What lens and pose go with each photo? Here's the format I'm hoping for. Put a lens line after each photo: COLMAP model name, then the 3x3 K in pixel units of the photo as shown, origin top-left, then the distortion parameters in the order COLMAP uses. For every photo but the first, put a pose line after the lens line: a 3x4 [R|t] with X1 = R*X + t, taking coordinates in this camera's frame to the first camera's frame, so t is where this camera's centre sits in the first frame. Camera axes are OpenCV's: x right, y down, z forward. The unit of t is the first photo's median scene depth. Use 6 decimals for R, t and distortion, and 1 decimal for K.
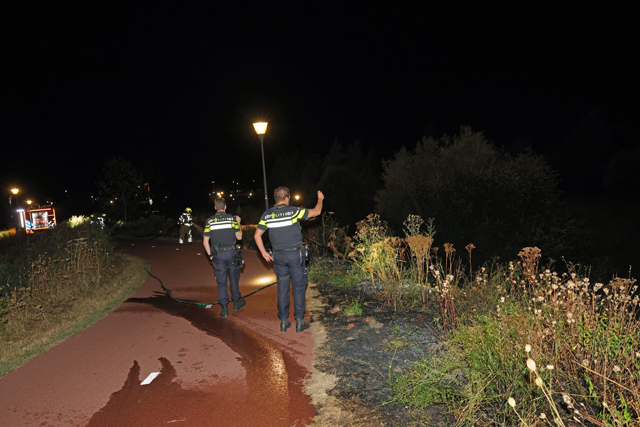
lens RADIAL K [[441.2, 0, 320.0], [0, 441.2, 213.5], [0, 0, 1]] dist [0.018938, 0.002487]
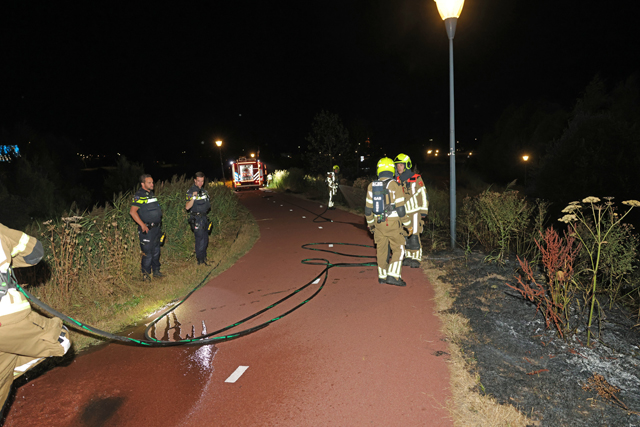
lens RADIAL K [[441.2, 0, 320.0], [0, 441.2, 213.5], [0, 0, 1]] dist [0.018938, 0.002487]
pose [[0.883860, 0.088001, -0.459398, -0.024094], [-0.045144, 0.993607, 0.103479, -0.017018], [0.465567, -0.070722, 0.882182, 0.636782]]
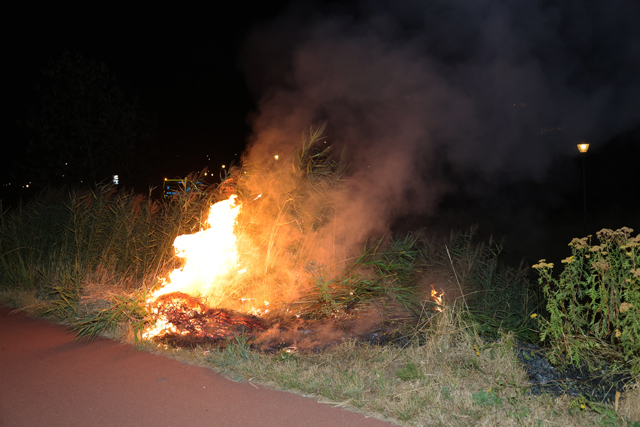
lens RADIAL K [[563.9, 0, 320.0], [0, 563.9, 213.5], [0, 0, 1]] dist [0.005865, 0.003625]
pose [[0.998197, -0.013770, 0.058417, -1.384260], [0.012745, 0.999759, 0.017888, 0.033925], [-0.058649, -0.017111, 0.998132, 2.487961]]
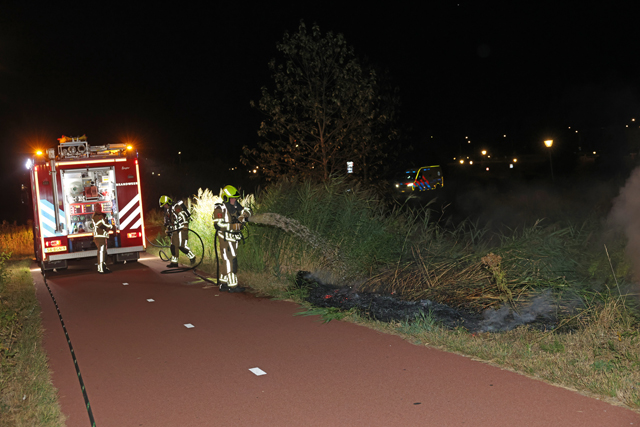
lens RADIAL K [[755.3, 0, 320.0], [0, 755.3, 213.5], [0, 0, 1]] dist [0.007786, 0.004794]
pose [[0.945785, 0.032240, -0.323191, -1.293900], [-0.026995, 0.999421, 0.020700, 0.034547], [0.323671, -0.010853, 0.946107, 2.247934]]
